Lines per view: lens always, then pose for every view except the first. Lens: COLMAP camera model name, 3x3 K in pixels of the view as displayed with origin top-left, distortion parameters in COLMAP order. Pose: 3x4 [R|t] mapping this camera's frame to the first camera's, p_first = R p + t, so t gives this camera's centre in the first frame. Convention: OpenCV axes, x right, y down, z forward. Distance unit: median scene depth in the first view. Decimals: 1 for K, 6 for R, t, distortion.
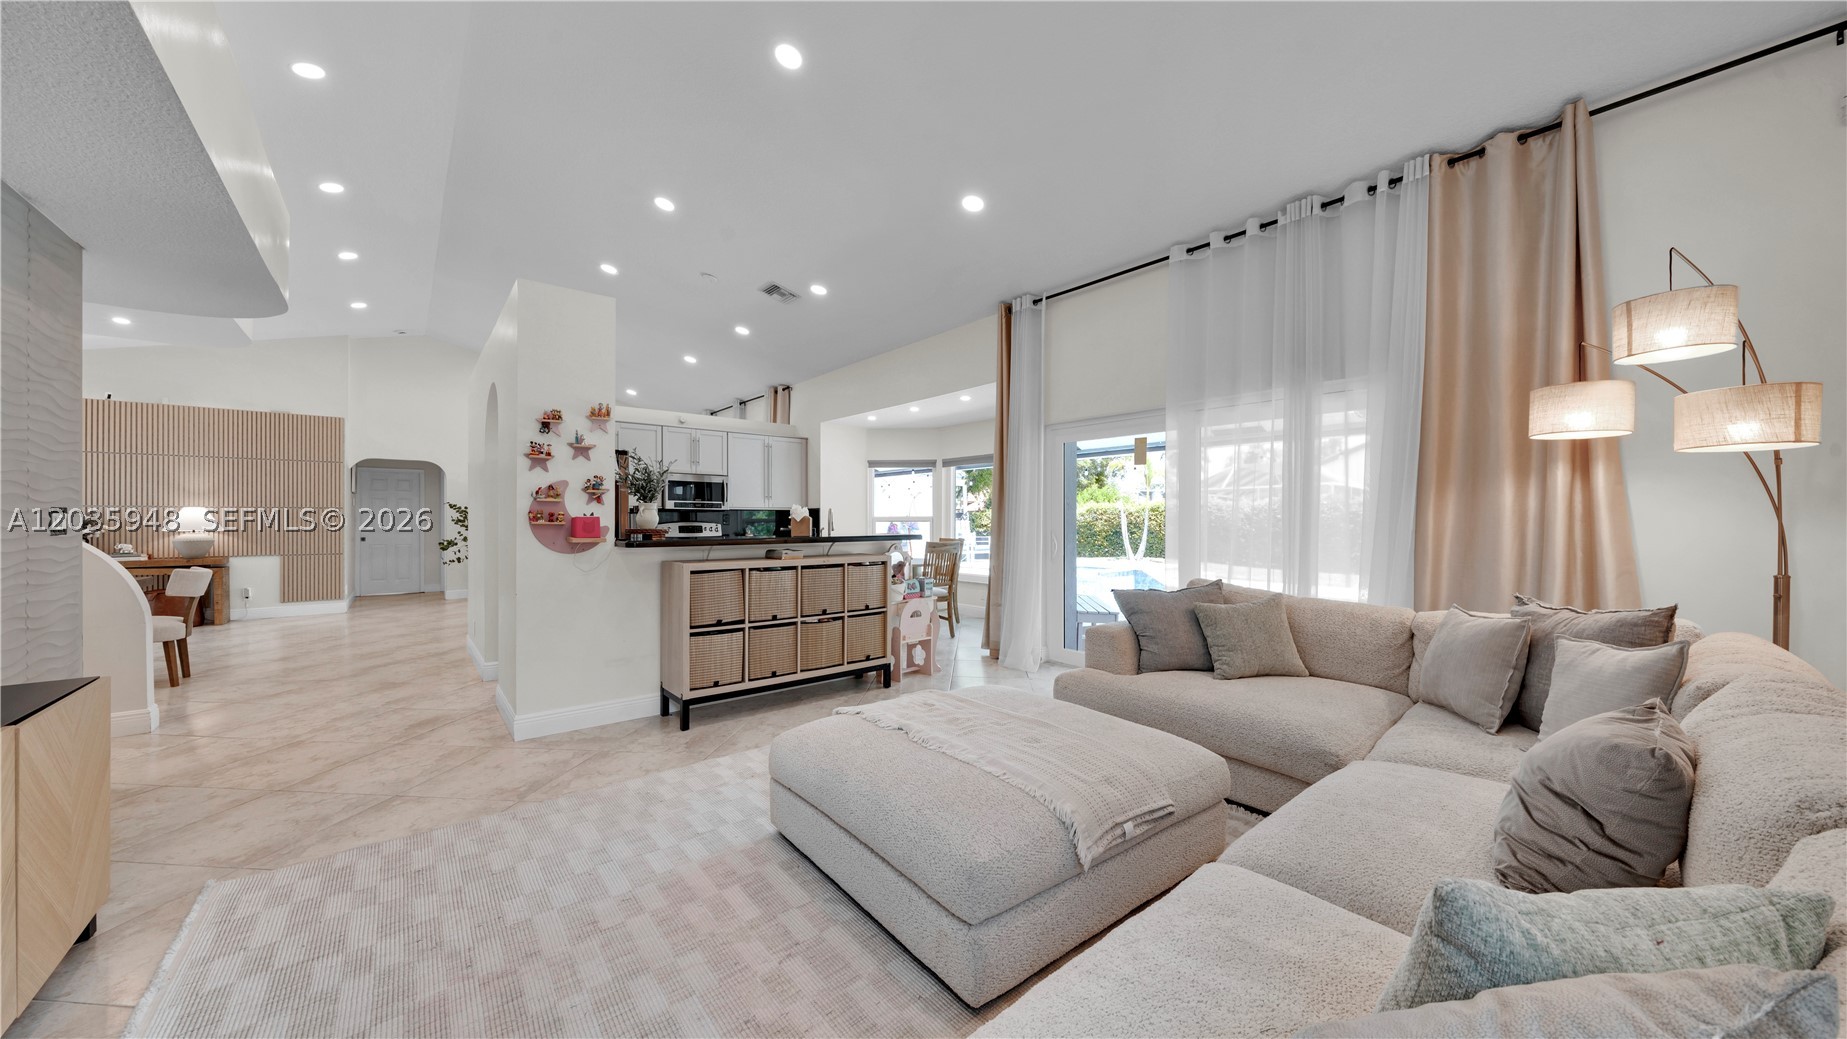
lens RADIAL K [[626.3, 0, 922.1], [0, 626.3, 518.5], [0, 0, 1]] dist [-0.006849, -0.000004]
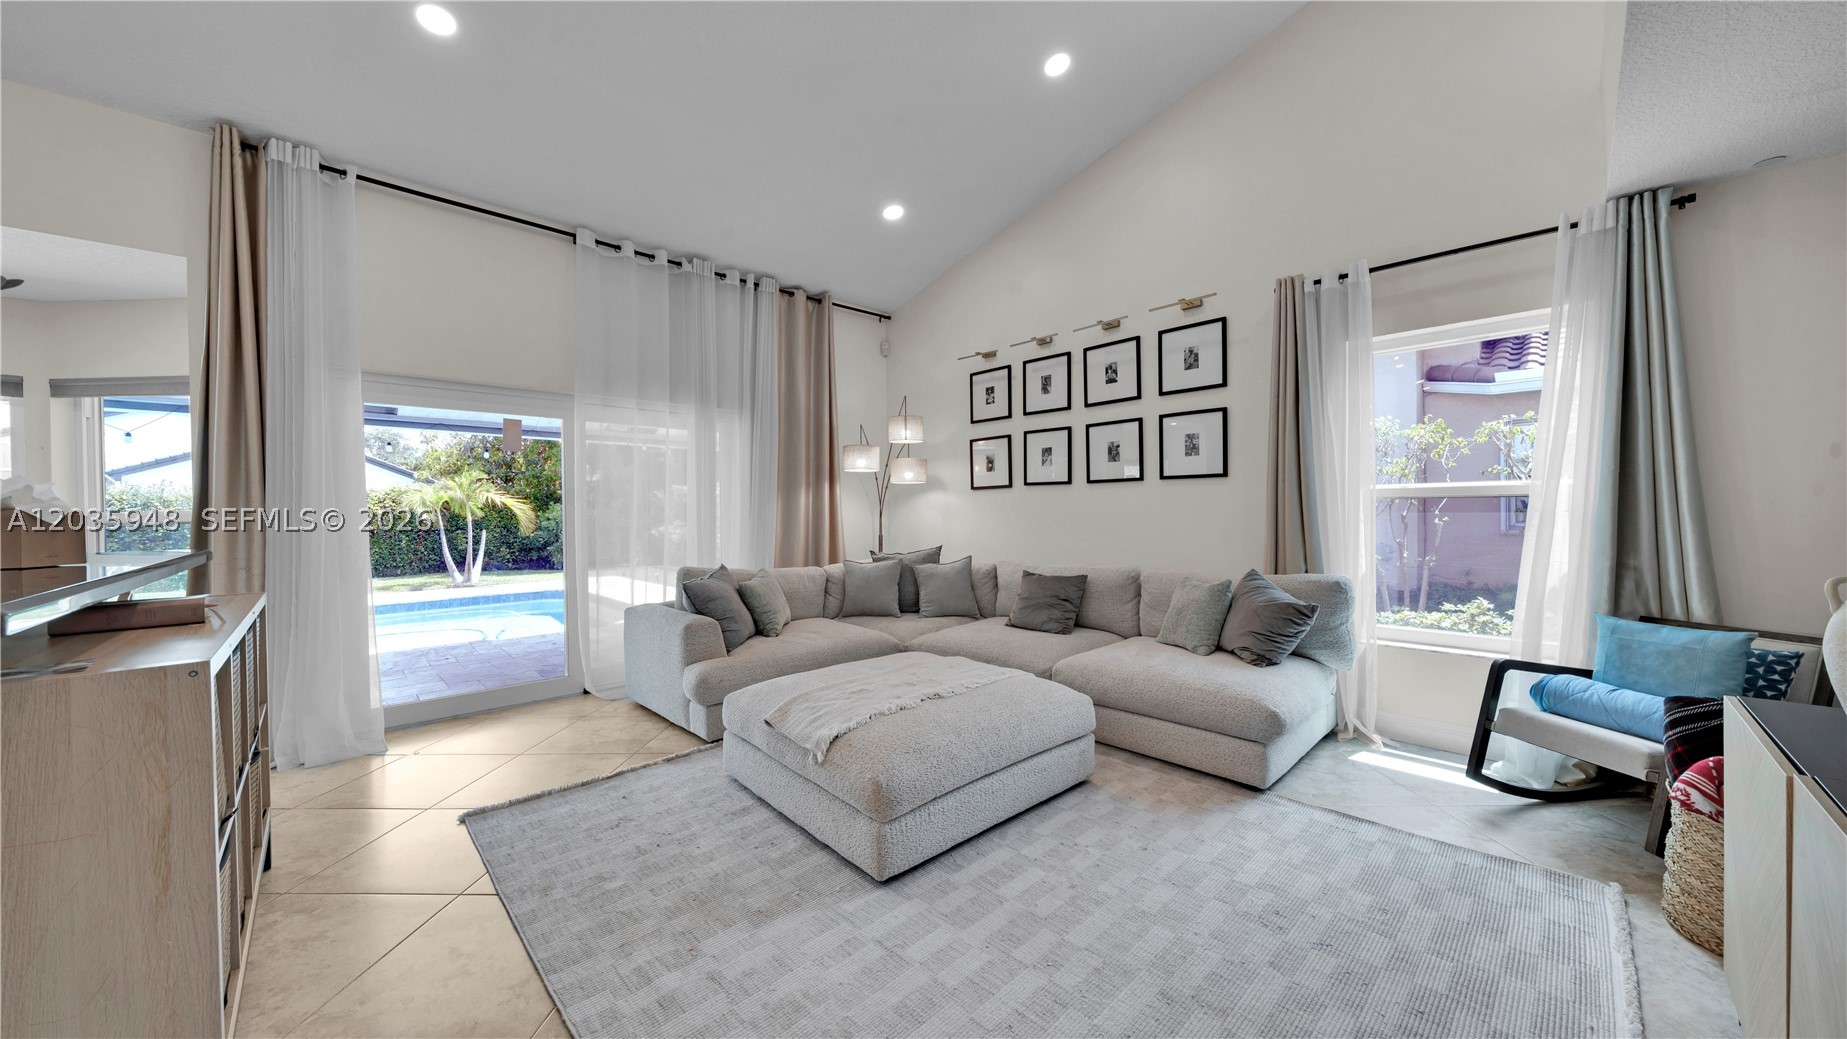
lens RADIAL K [[626.3, 0, 922.1], [0, 626.3, 518.5], [0, 0, 1]] dist [-0.006849, -0.000004]
pose [[-0.068075, -0.007798, 0.997650, -0.655028], [0.009146, 0.999923, 0.008440, 0.004242], [-0.997638, 0.009699, -0.067999, 0.620312]]
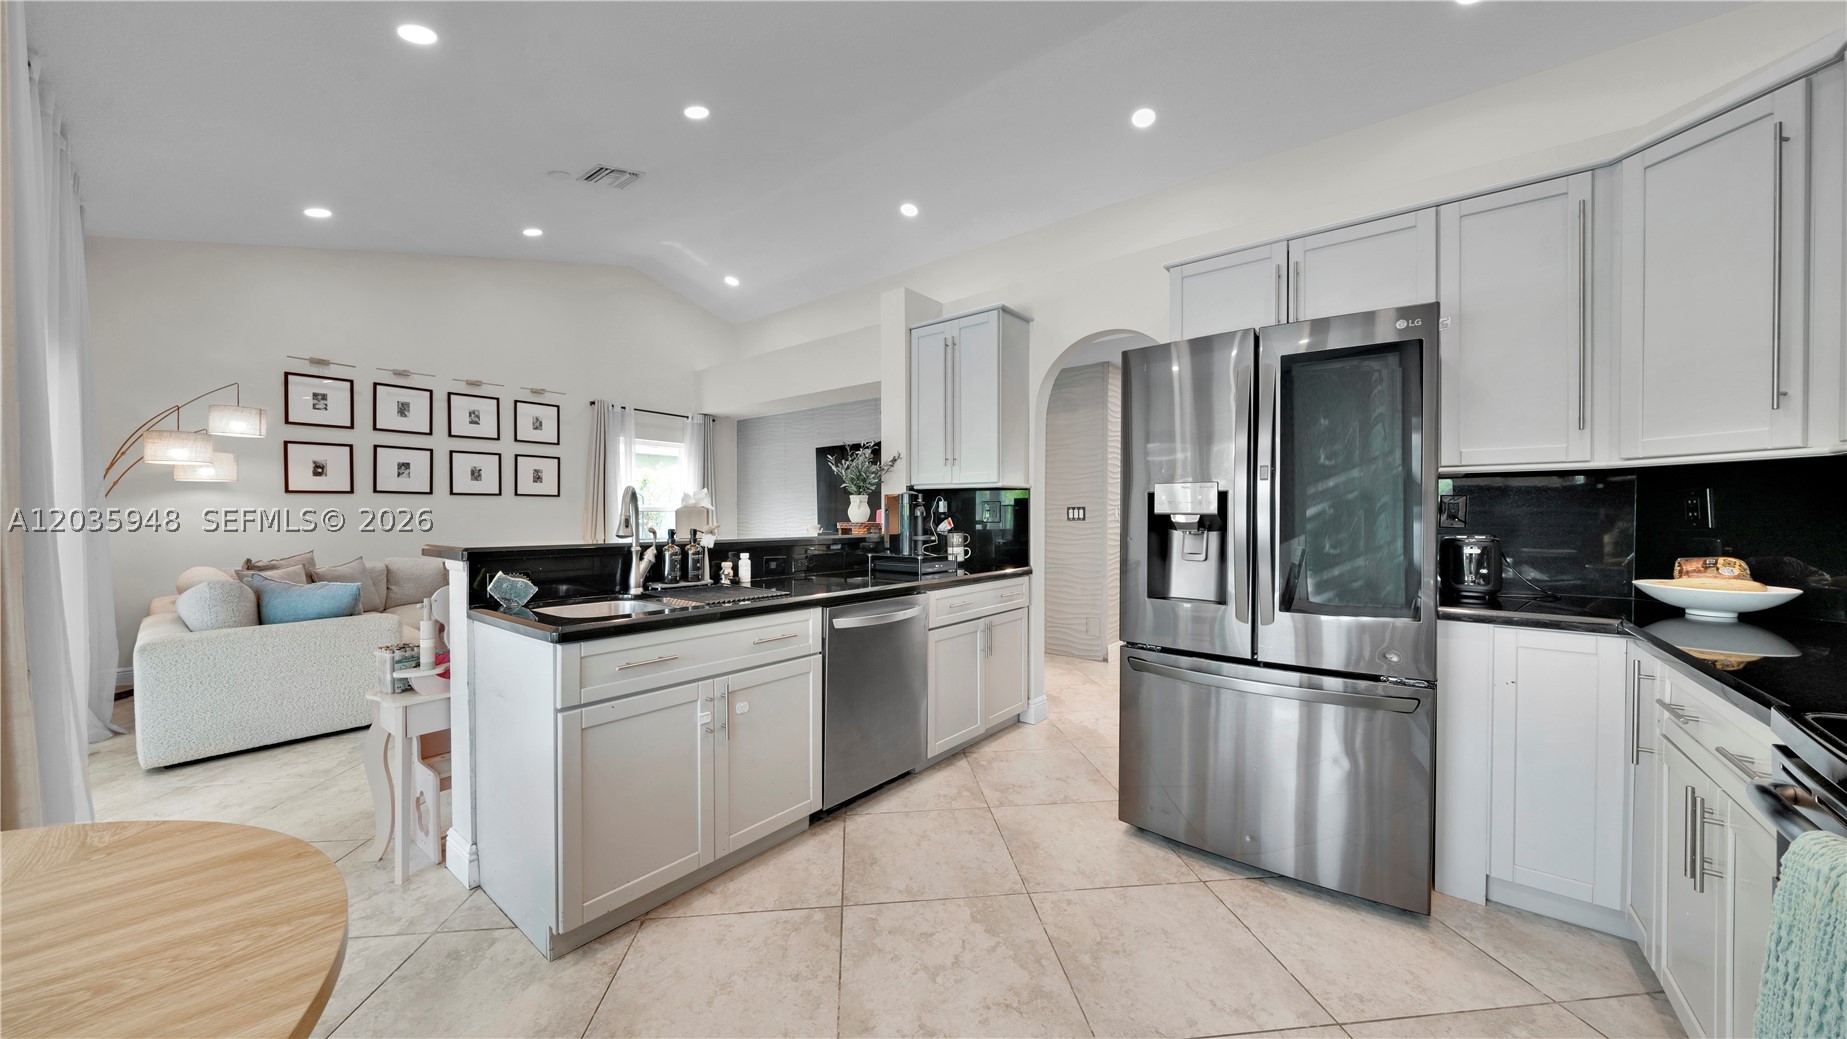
lens RADIAL K [[626.3, 0, 922.1], [0, 626.3, 518.5], [0, 0, 1]] dist [-0.006849, -0.000004]
pose [[-0.980982, 0.004714, -0.194042, -0.348777], [0.004031, 0.999984, 0.003916, 0.007464], [0.194058, 0.003060, -0.980985, 1.944149]]
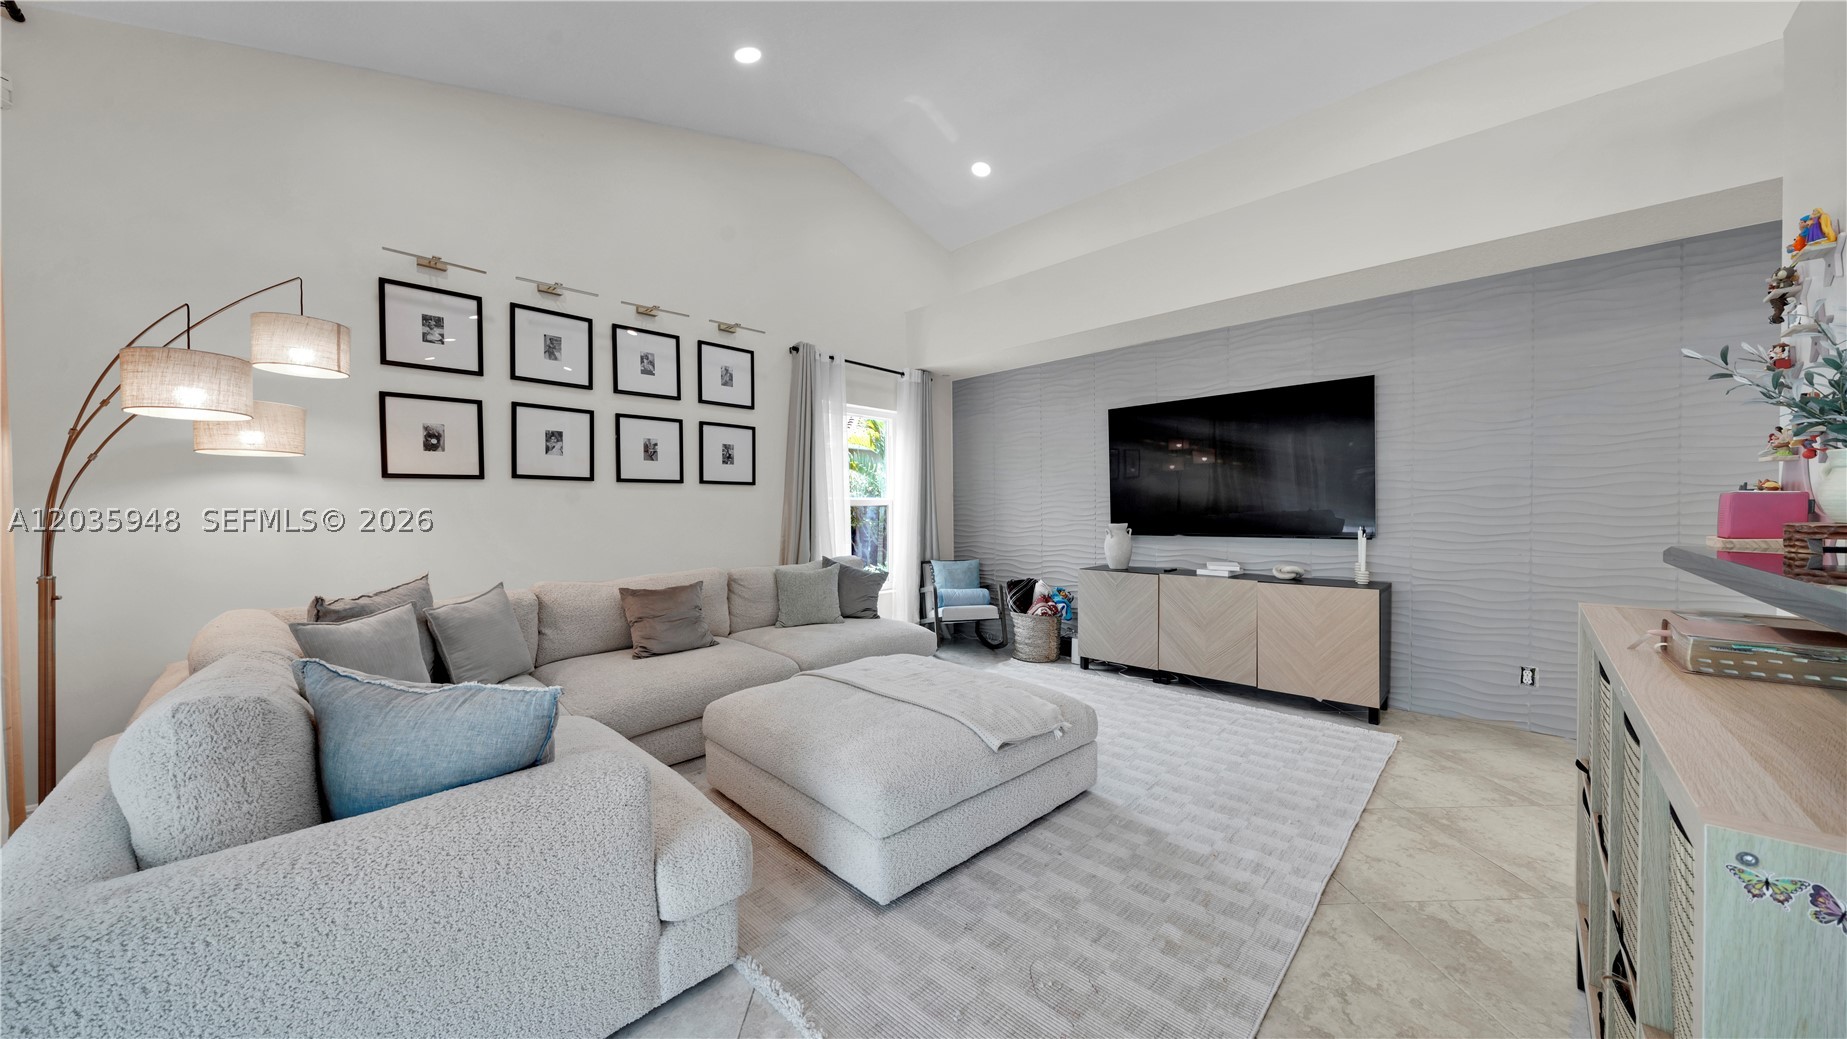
lens RADIAL K [[626.3, 0, 922.1], [0, 626.3, 518.5], [0, 0, 1]] dist [-0.006849, -0.000004]
pose [[-0.994165, 0.012398, -0.107160, 0.106747], [0.011366, 0.999883, 0.010239, 0.005085], [0.107274, 0.008961, -0.994189, 1.274386]]
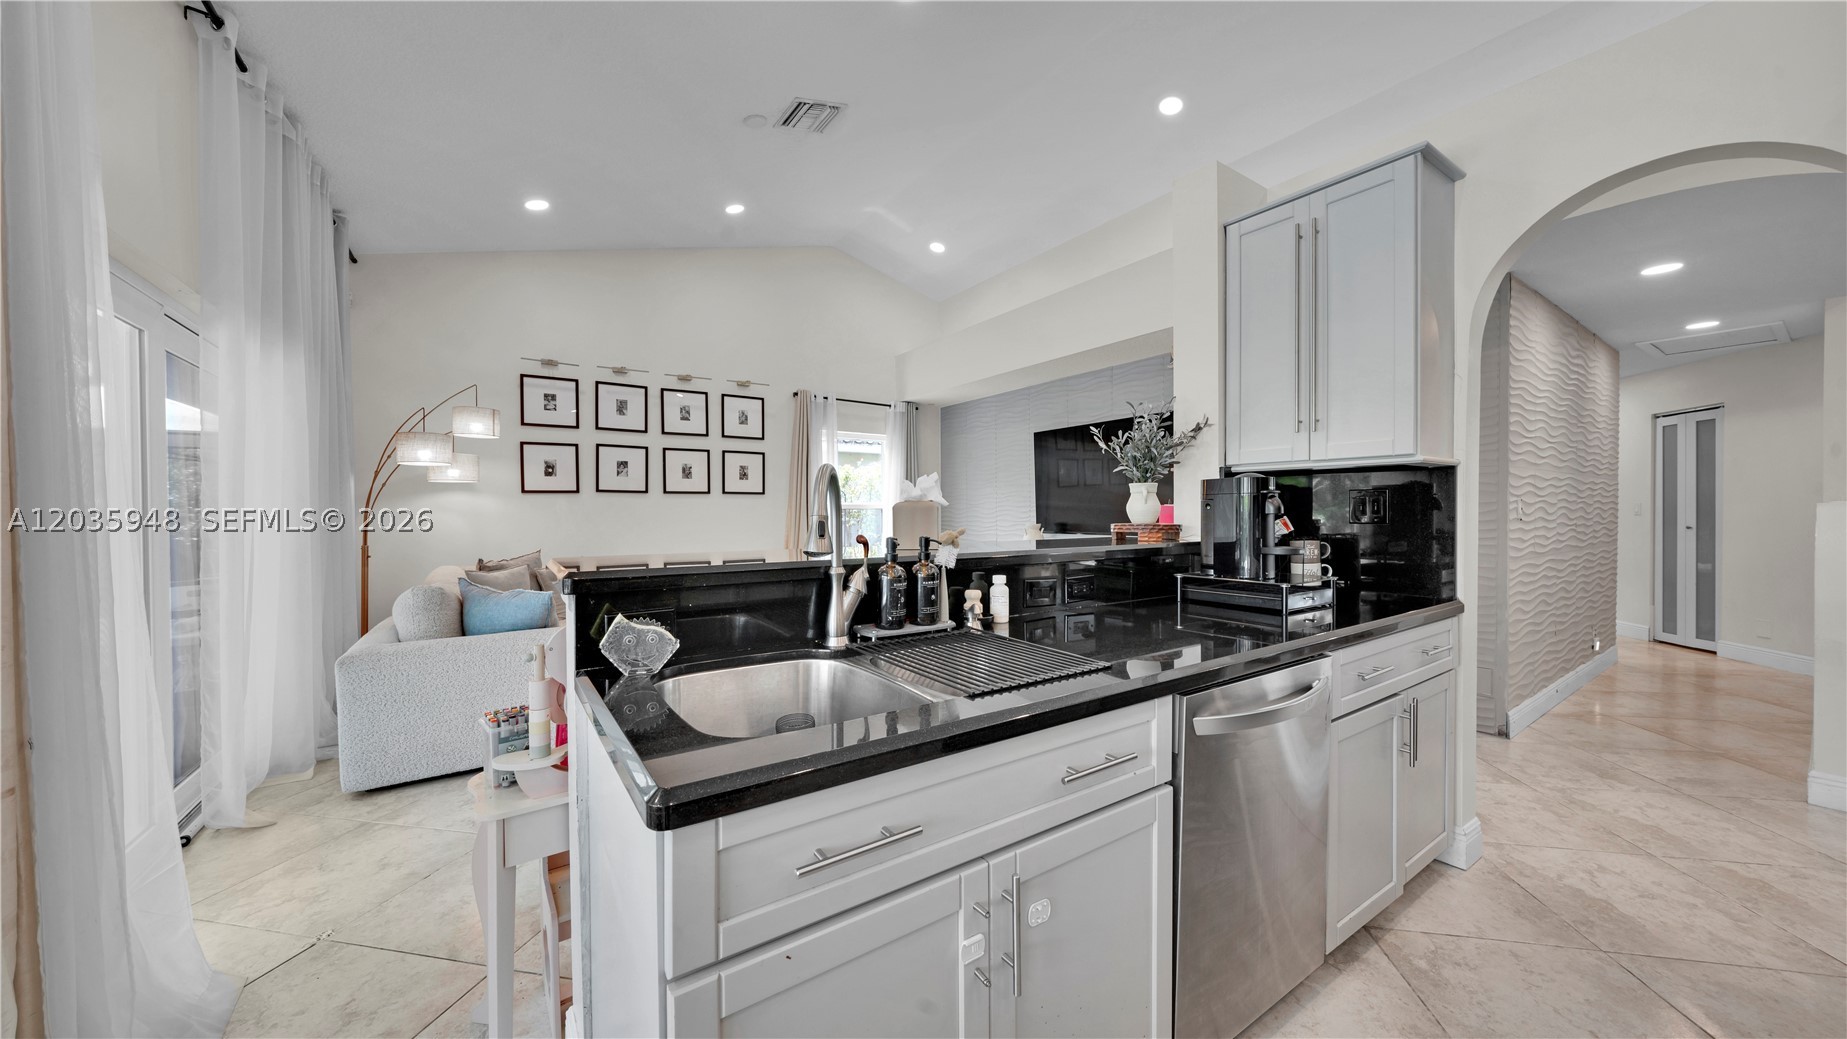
lens RADIAL K [[626.3, 0, 922.1], [0, 626.3, 518.5], [0, 0, 1]] dist [-0.006849, -0.000004]
pose [[-0.994805, 0.006852, 0.101566, -0.279956], [0.007587, 0.999948, 0.006849, 0.005514], [-0.101513, 0.007584, -0.994805, 1.651040]]
